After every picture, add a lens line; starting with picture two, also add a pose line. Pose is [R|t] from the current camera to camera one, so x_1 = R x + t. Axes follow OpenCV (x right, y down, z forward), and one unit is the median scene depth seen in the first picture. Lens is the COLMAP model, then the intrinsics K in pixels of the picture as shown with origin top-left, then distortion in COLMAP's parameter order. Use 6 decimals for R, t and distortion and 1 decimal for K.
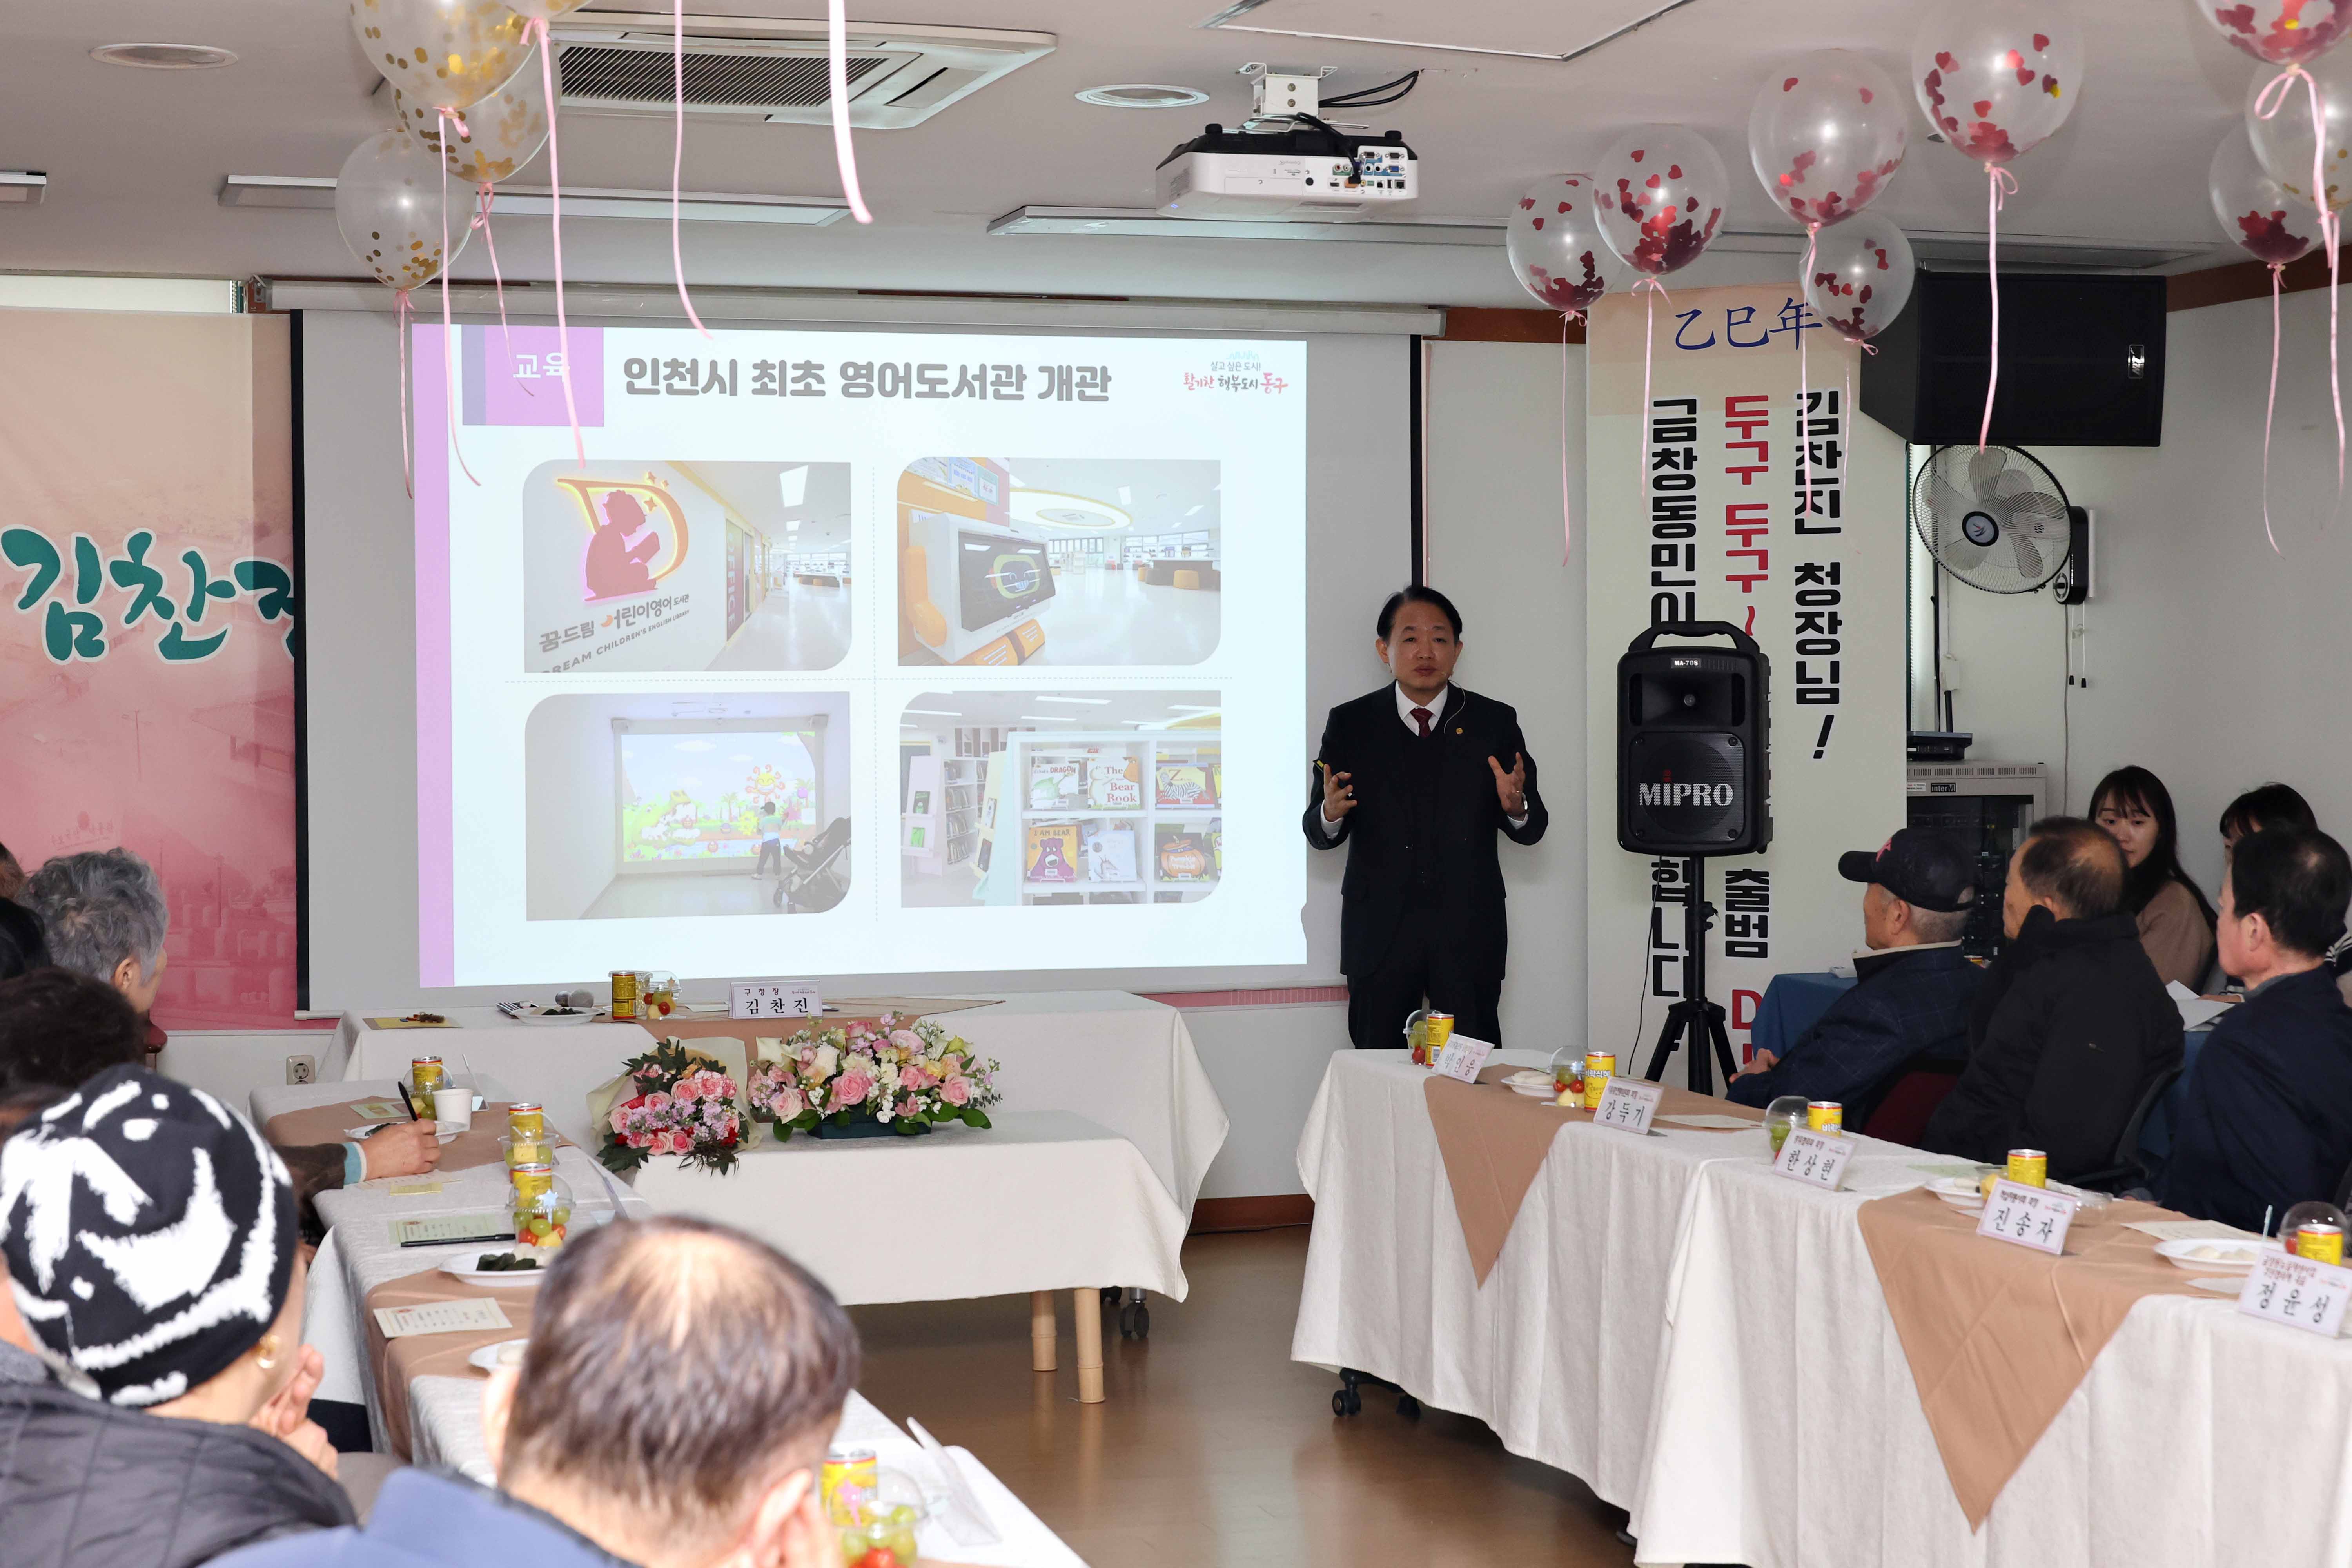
lens RADIAL K [[3870.5, 0, 1176.0], [0, 3870.5, 784.0], [0, 0, 1]] dist [0.008179, -0.515109]
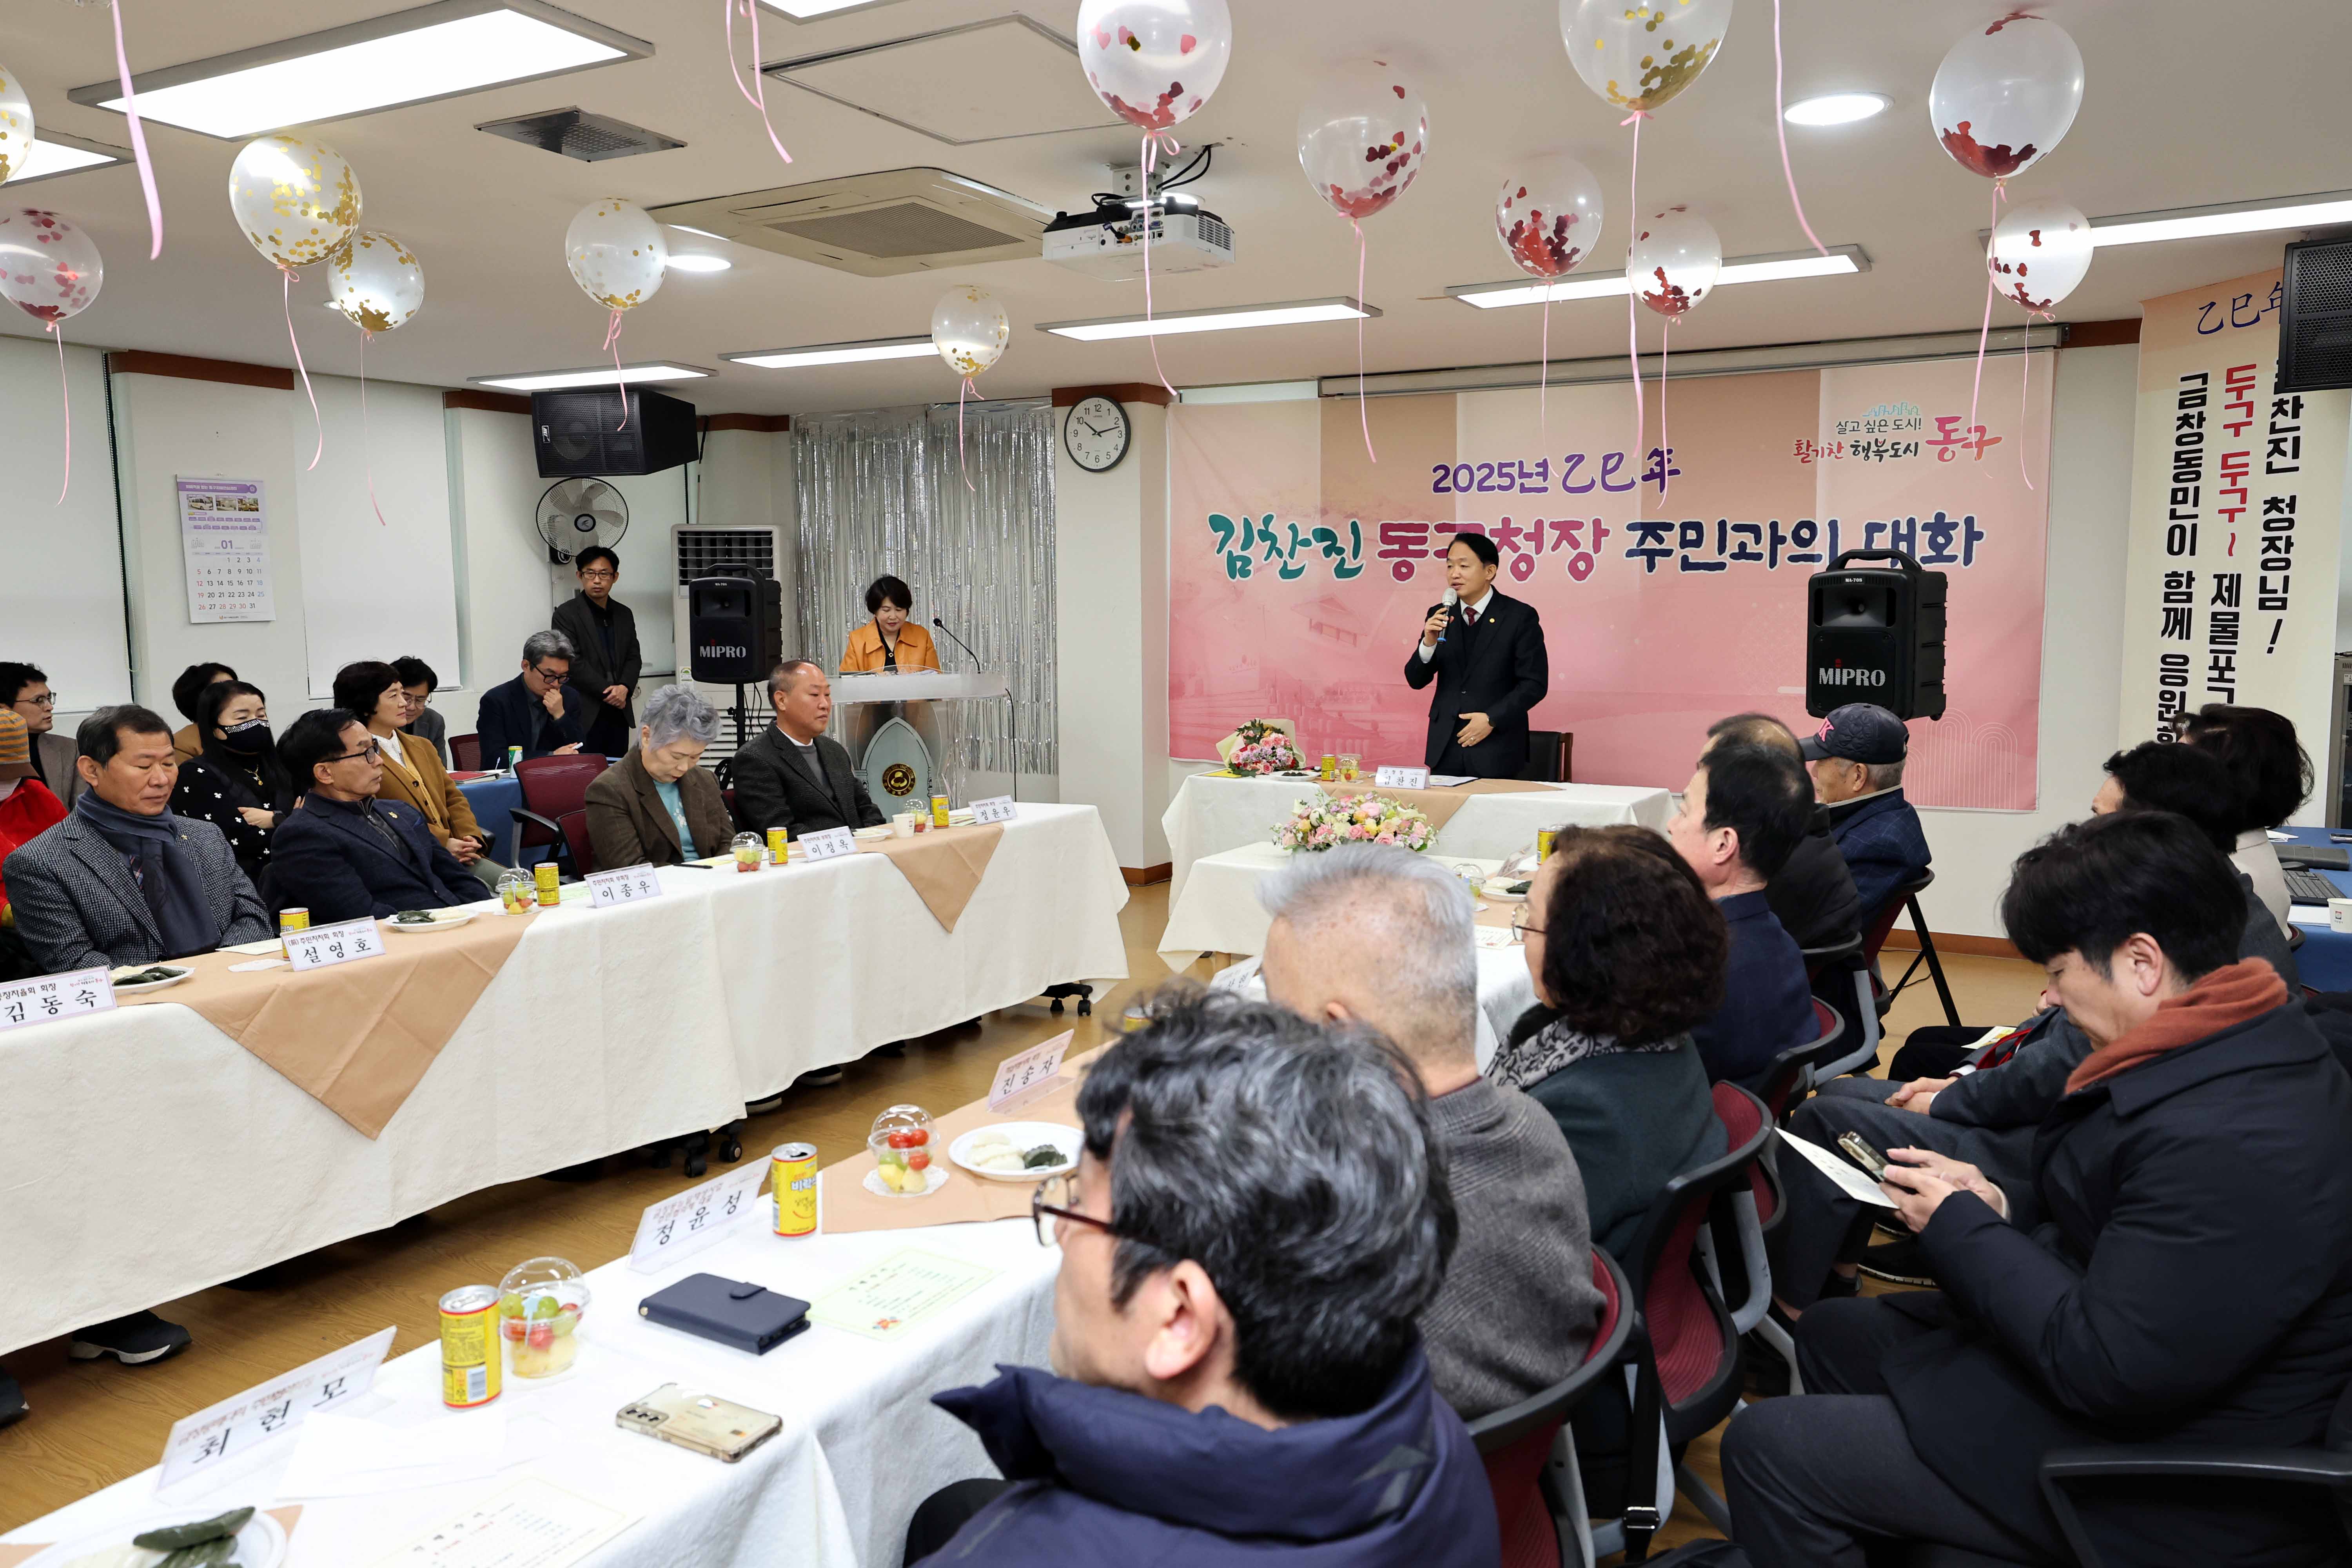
lens RADIAL K [[1660.3, 0, 1211.2], [0, 1660.3, 754.3], [0, 0, 1]] dist [-0.009363, 0.047429]
pose [[0.688165, 0.073617, -0.721810, 0.323096], [-0.019750, 0.996371, 0.082790, -0.012045], [0.725285, -0.042718, 0.687122, 0.376419]]
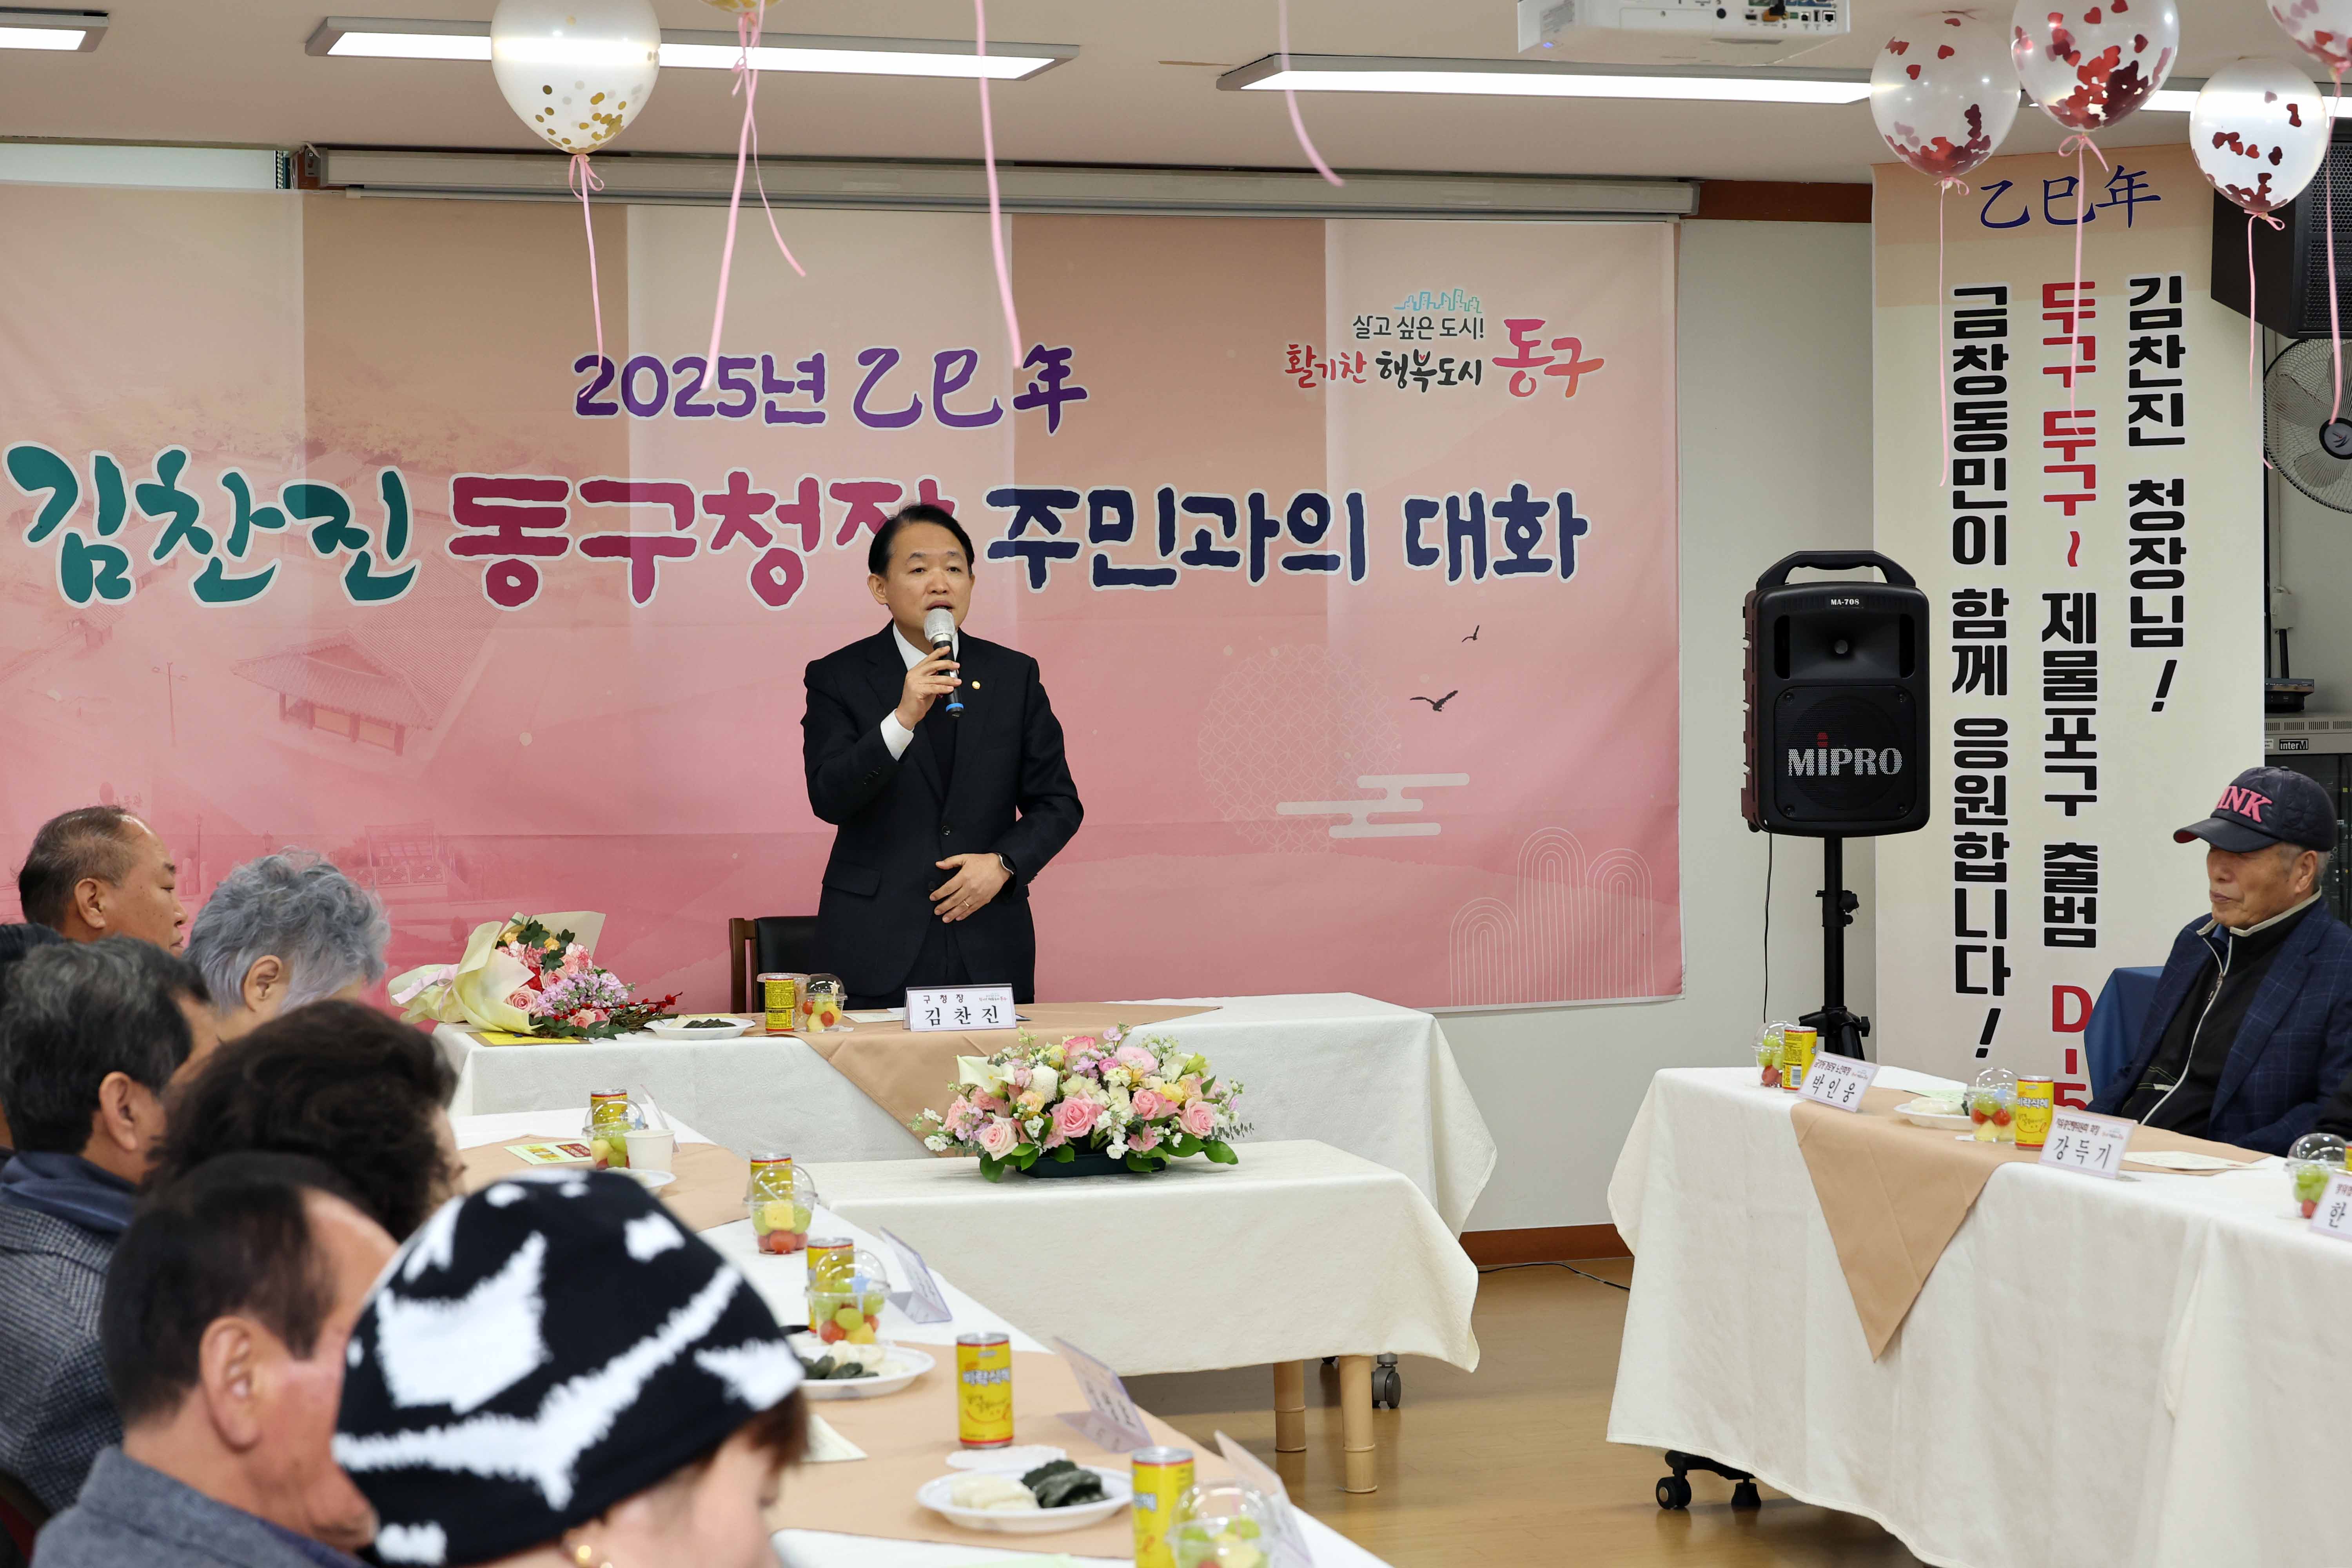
lens RADIAL K [[4344.1, 0, 1176.5], [0, 4344.1, 740.8], [0, 0, 1]] dist [-0.010296, -0.203215]
pose [[0.999980, -0.004039, 0.004927, -0.052982], [0.004030, 0.999990, 0.001868, -0.002856], [-0.004934, -0.001848, 0.999986, 0.053943]]
